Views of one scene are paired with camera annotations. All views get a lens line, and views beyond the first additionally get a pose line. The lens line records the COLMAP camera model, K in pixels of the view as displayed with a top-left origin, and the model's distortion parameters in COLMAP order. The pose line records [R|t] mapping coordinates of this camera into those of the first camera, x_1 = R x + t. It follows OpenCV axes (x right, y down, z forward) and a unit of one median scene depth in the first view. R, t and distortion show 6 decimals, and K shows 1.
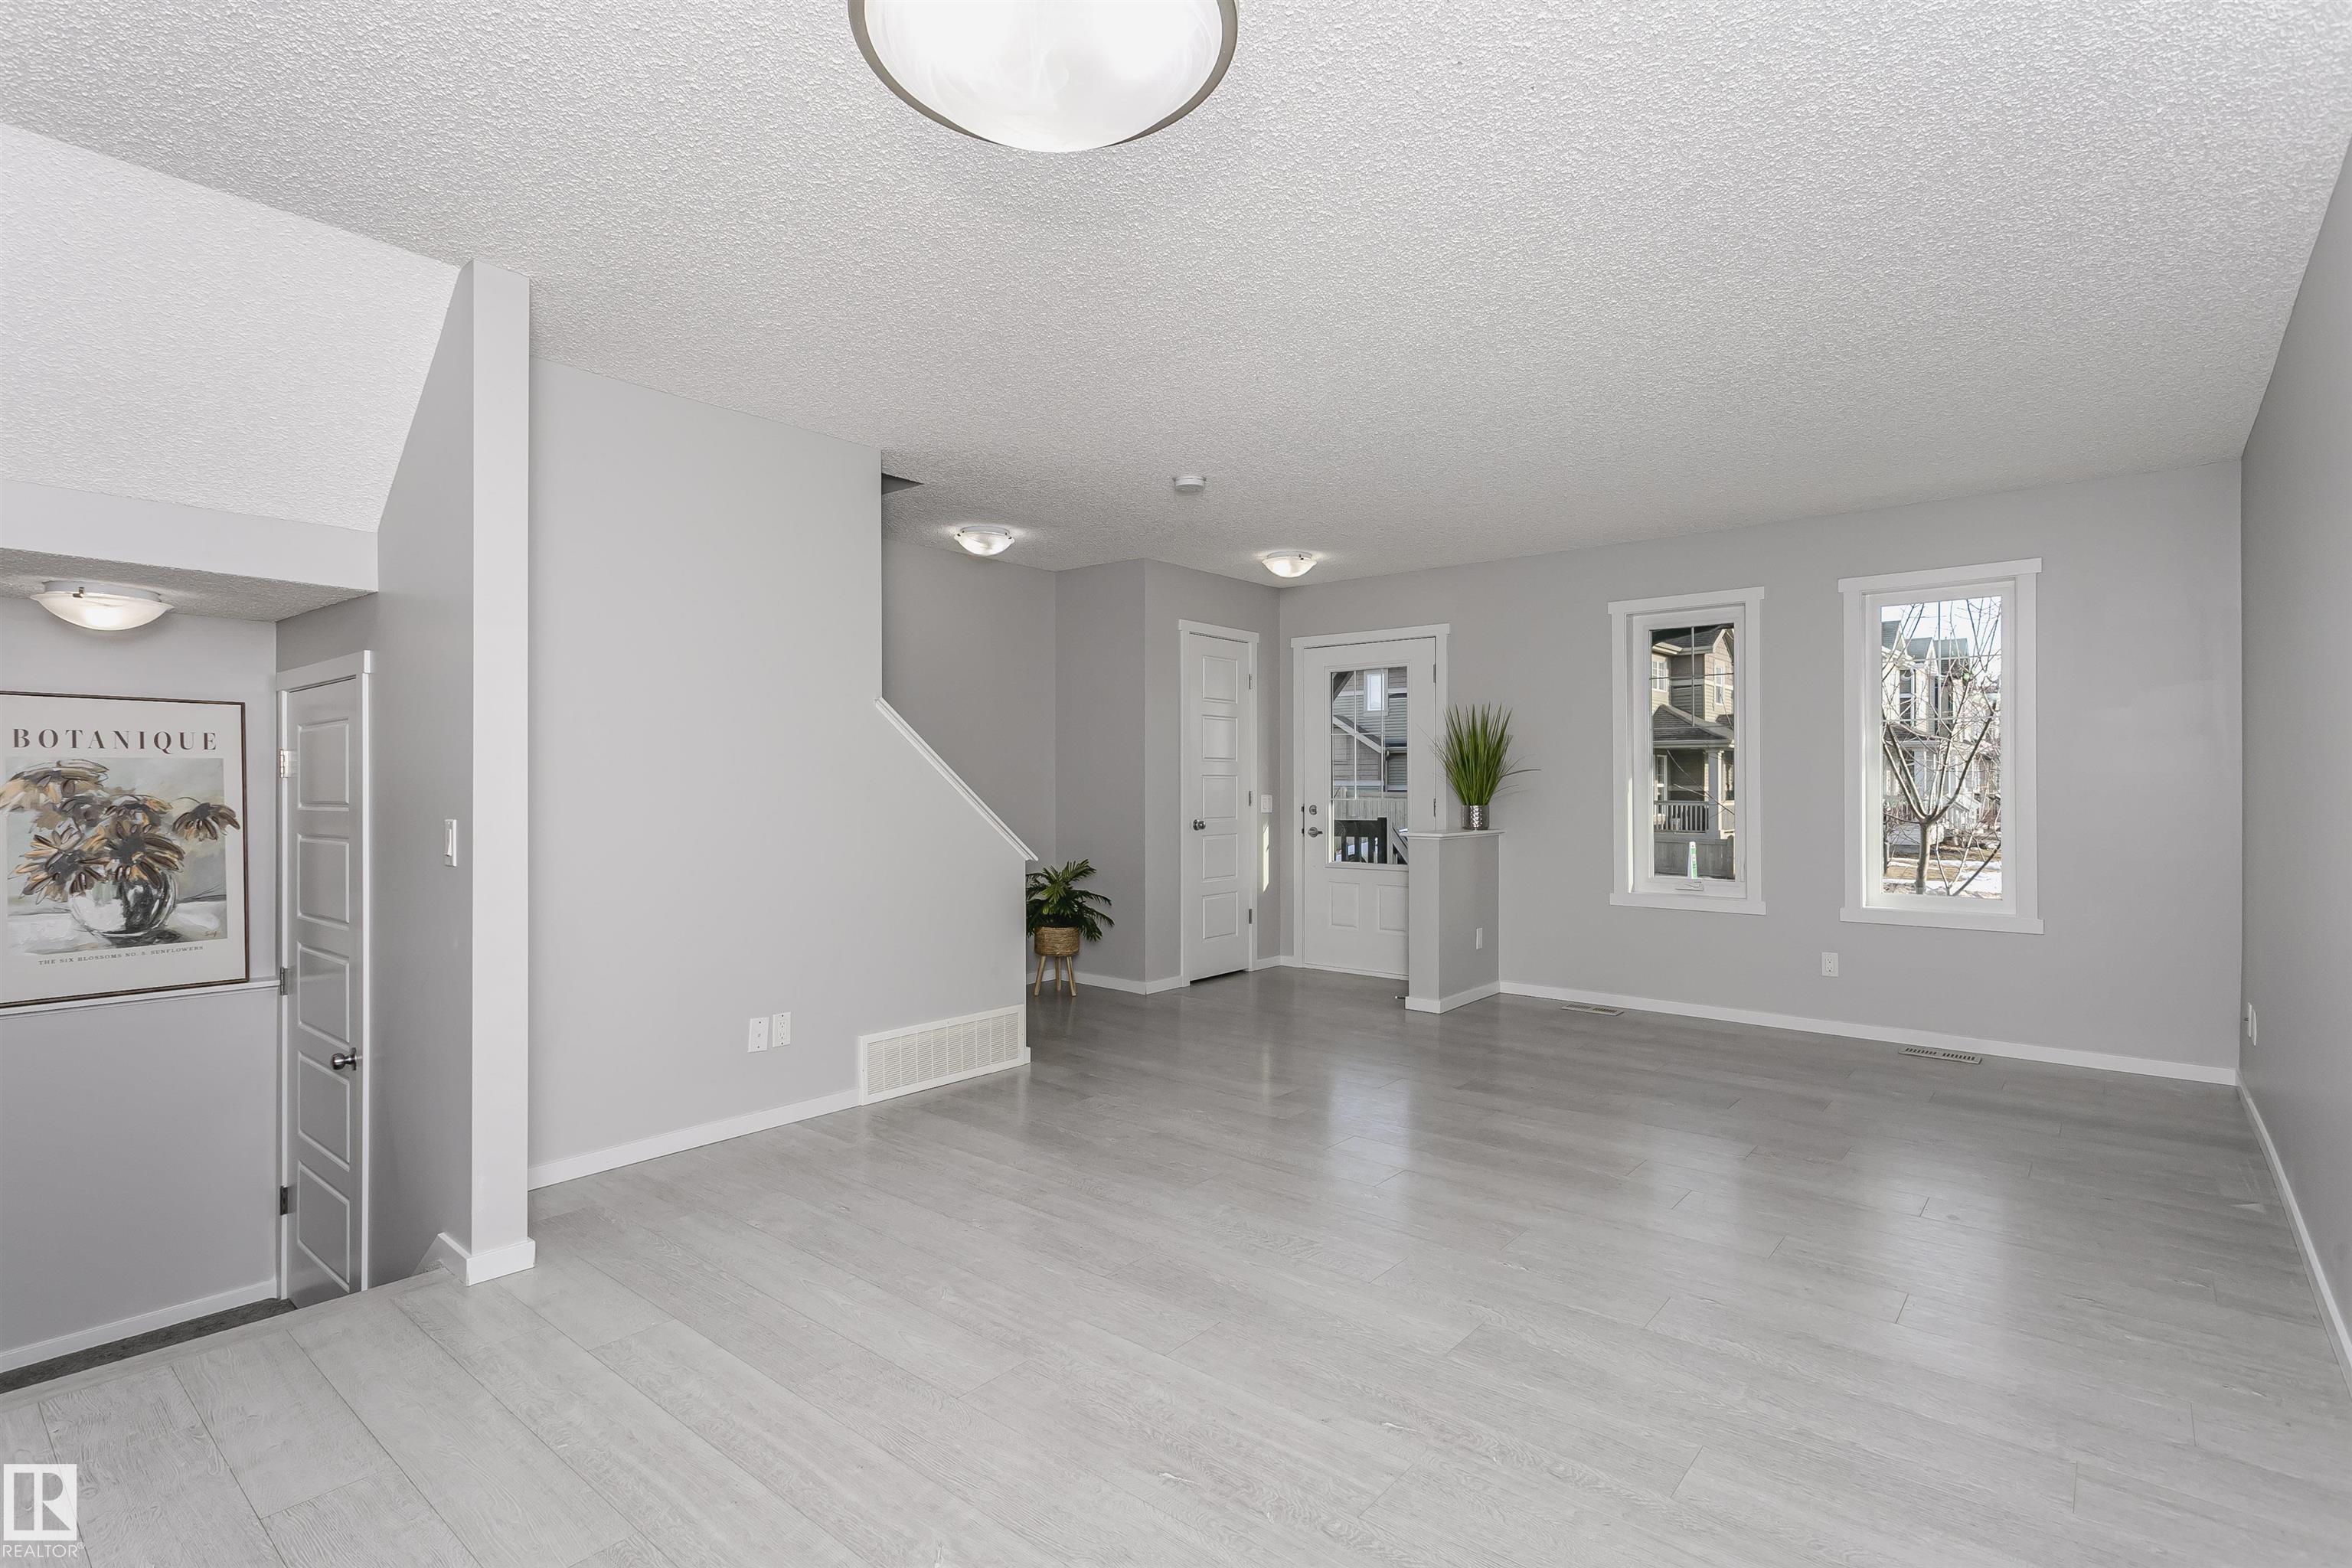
lens RADIAL K [[1136.4, 0, 1177.6], [0, 1136.4, 777.6], [0, 0, 1]] dist [0.026835, 0.000055]
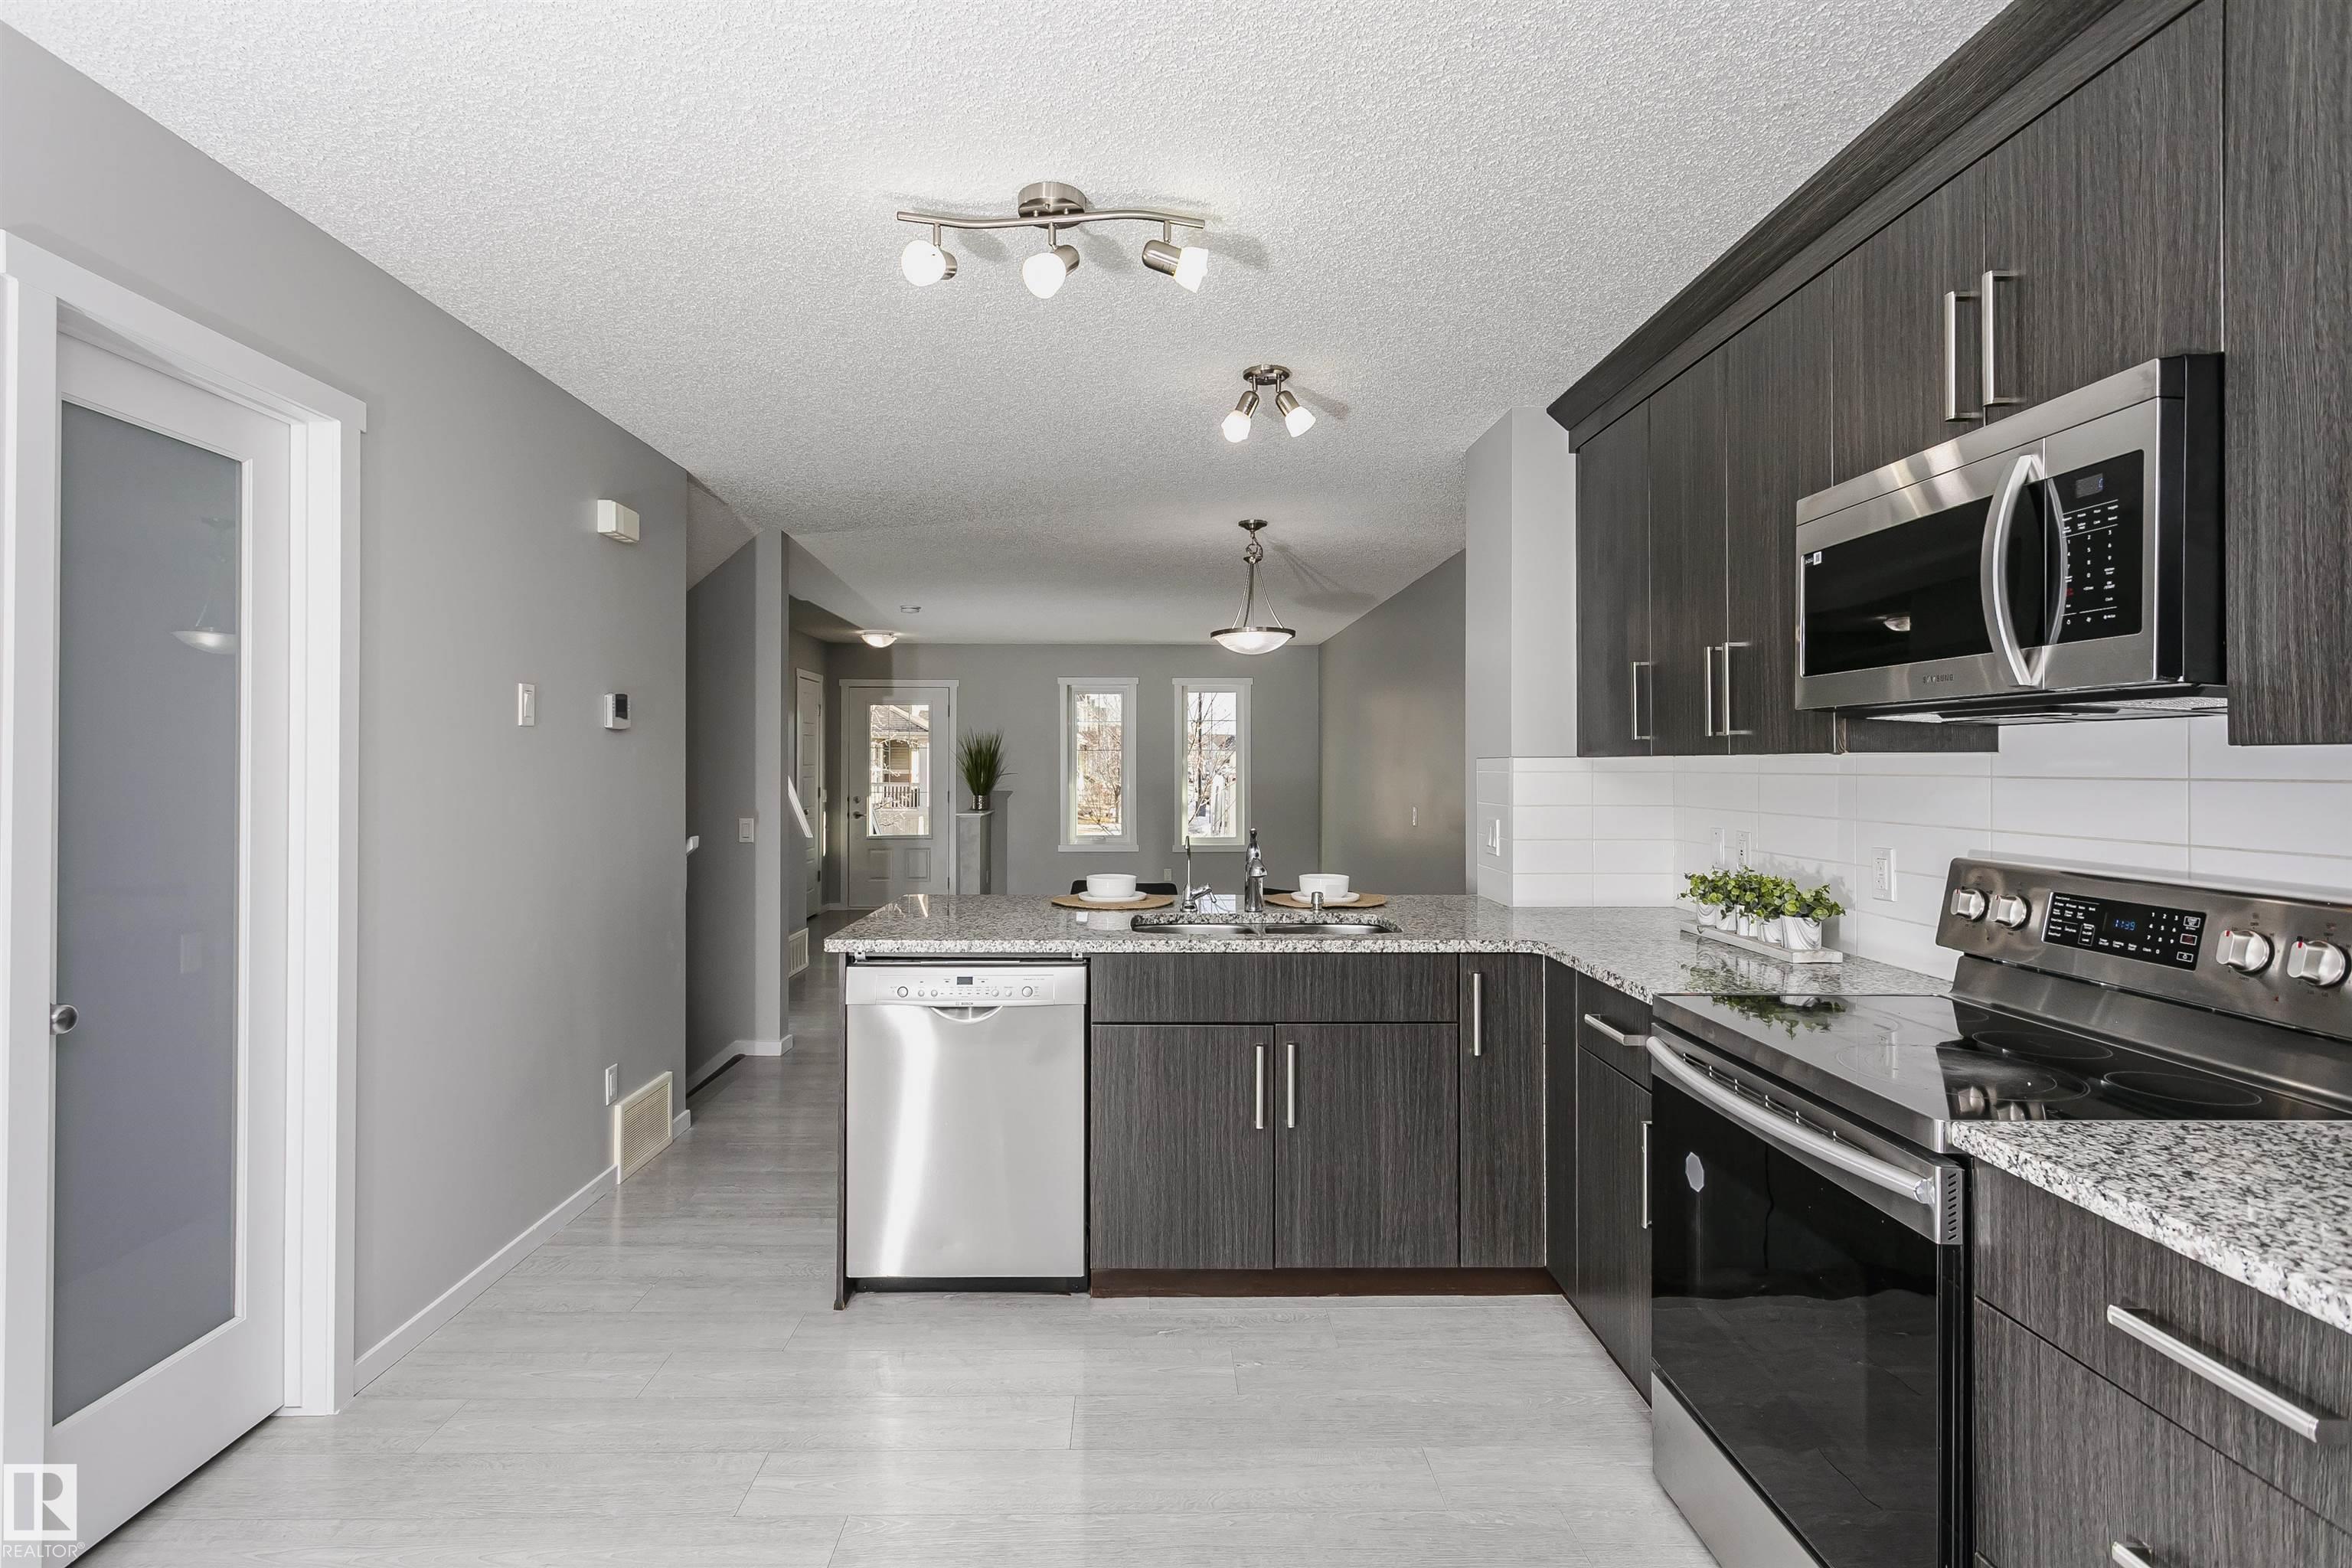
lens RADIAL K [[1139.1, 0, 1168.1], [0, 1139.1, 753.0], [0, 0, 1]] dist [0.008796, -0.000694]
pose [[0.748891, 0.008009, 0.662645, -0.627031], [-0.006382, 0.999968, -0.004874, -0.030579], [-0.662663, -0.000579, 0.748917, -0.397053]]
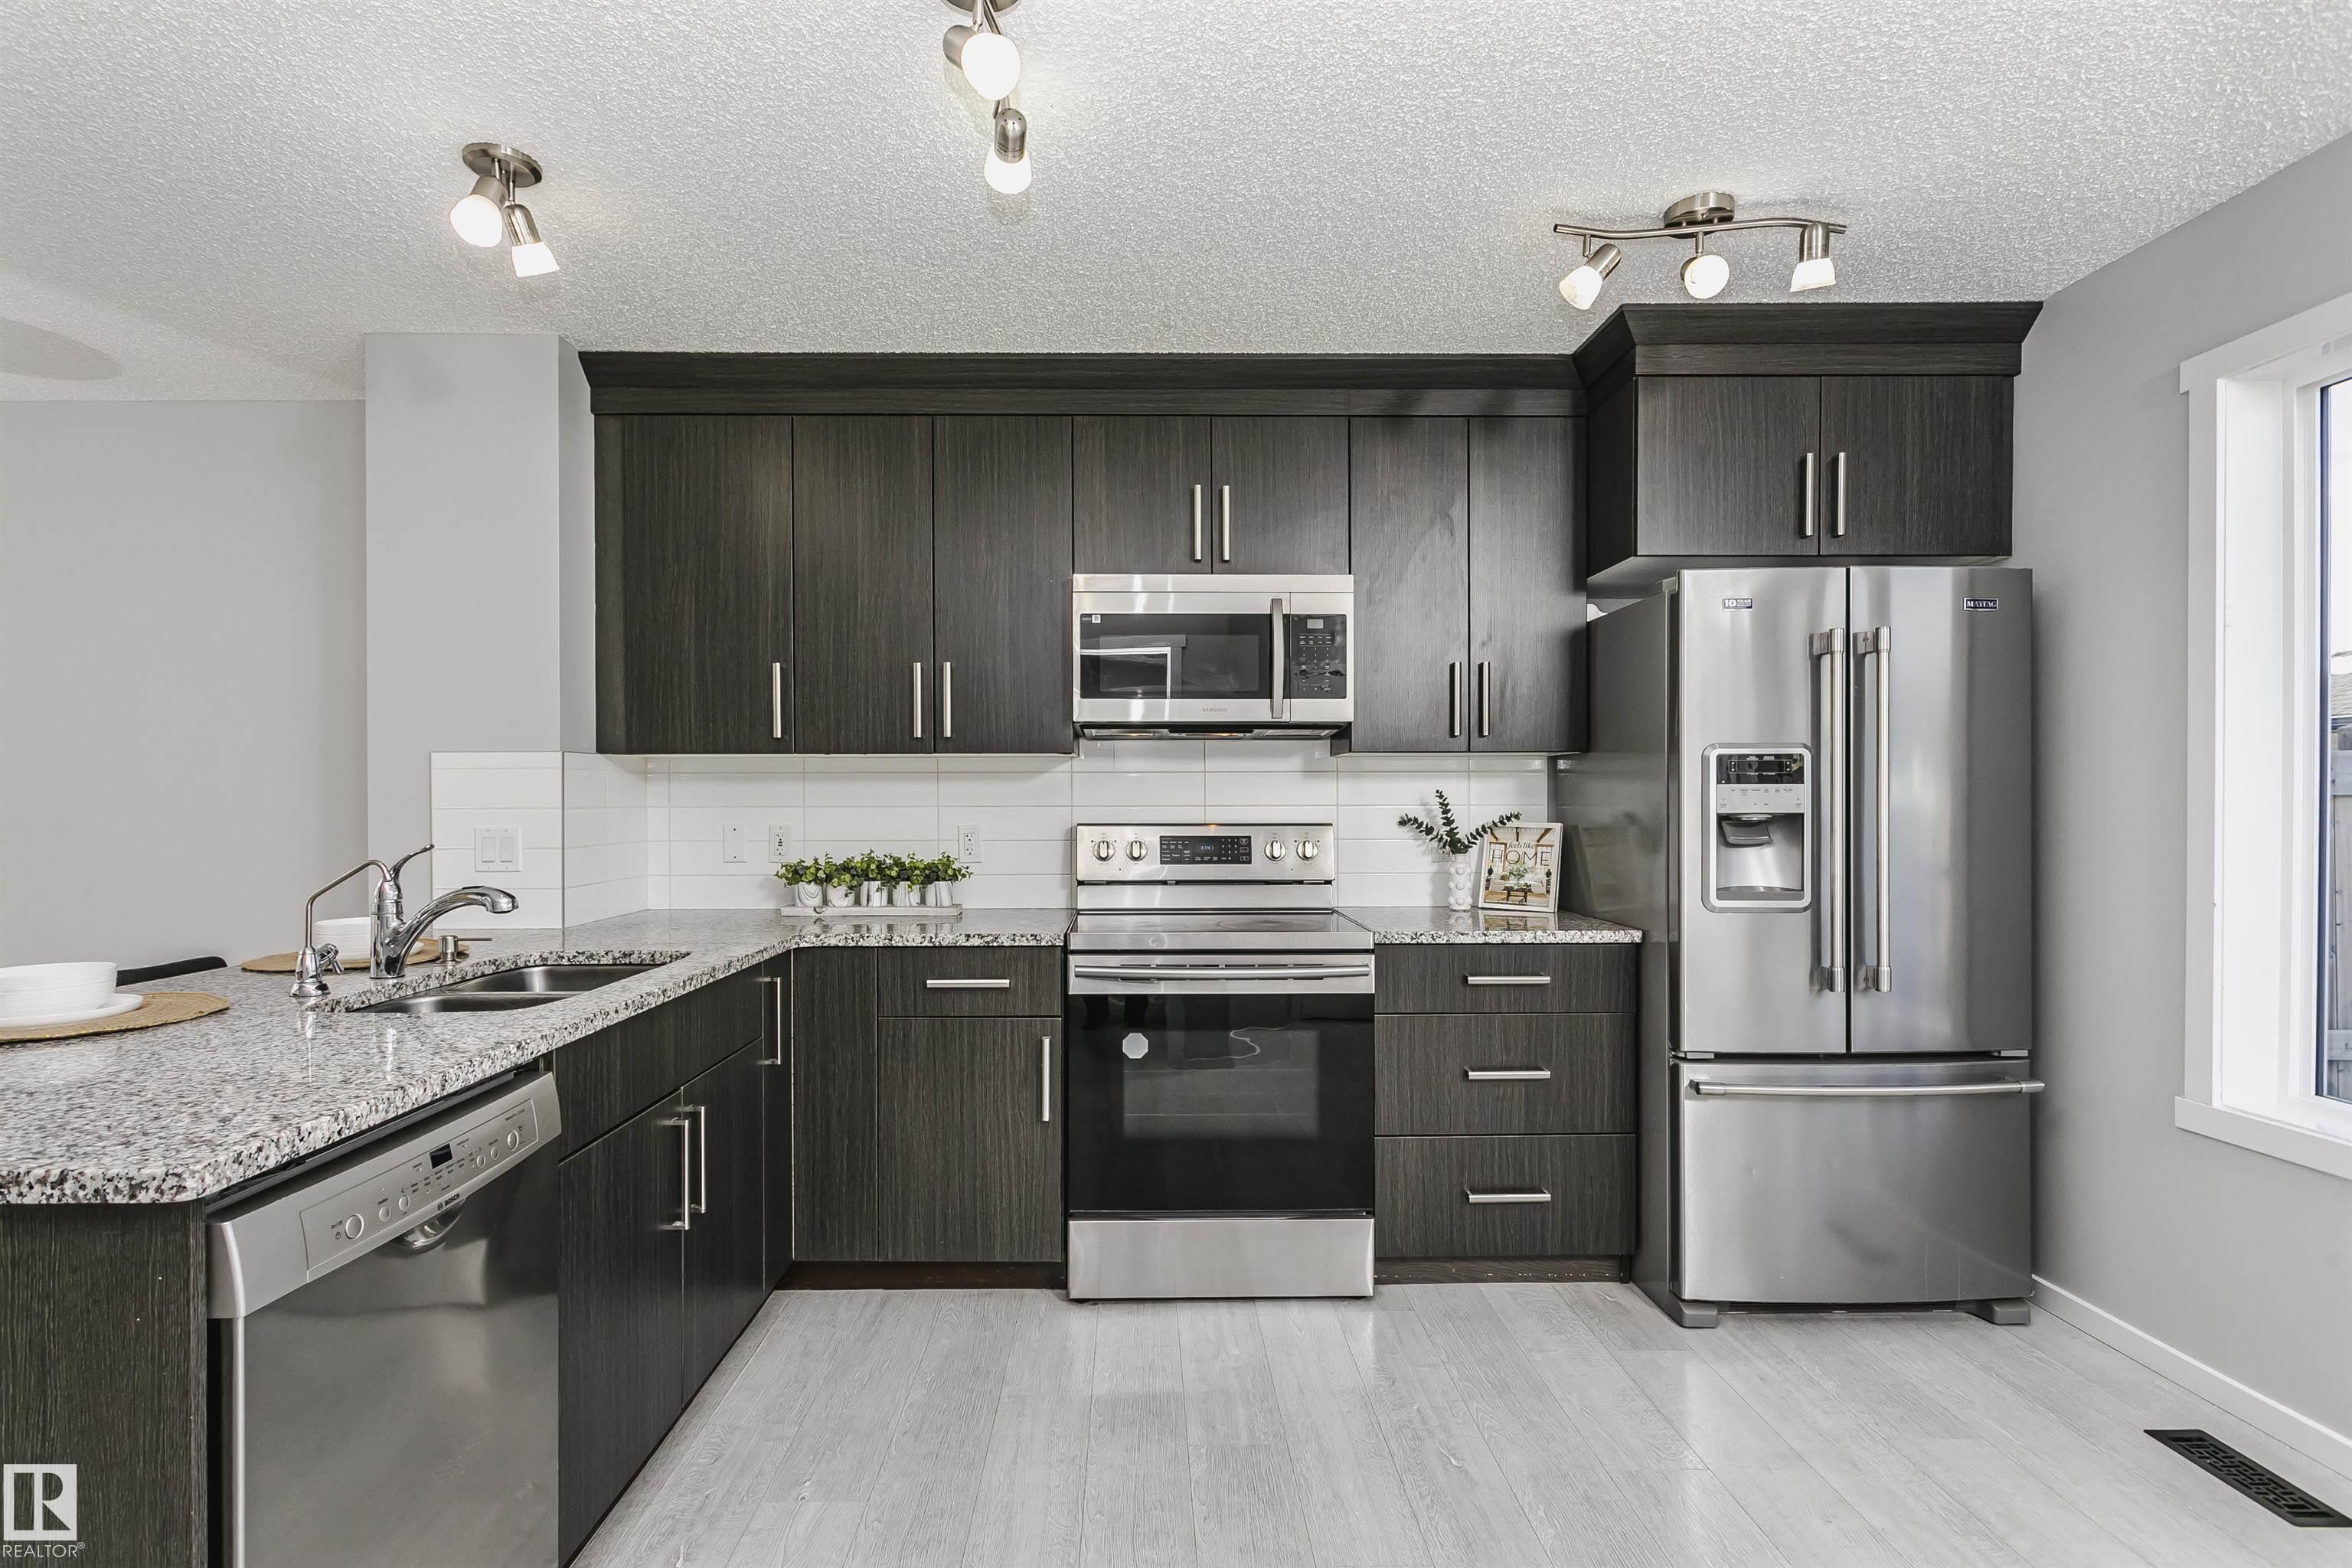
lens RADIAL K [[1111.8, 0, 1148.4], [0, 1111.8, 804.5], [0, 0, 1]] dist [0.001981, 0.000062]
pose [[-0.654084, -0.000314, 0.756422, -0.638612], [-0.002185, 0.999997, -0.001474, -0.009987], [-0.756419, -0.002616, -0.654083, 0.030792]]
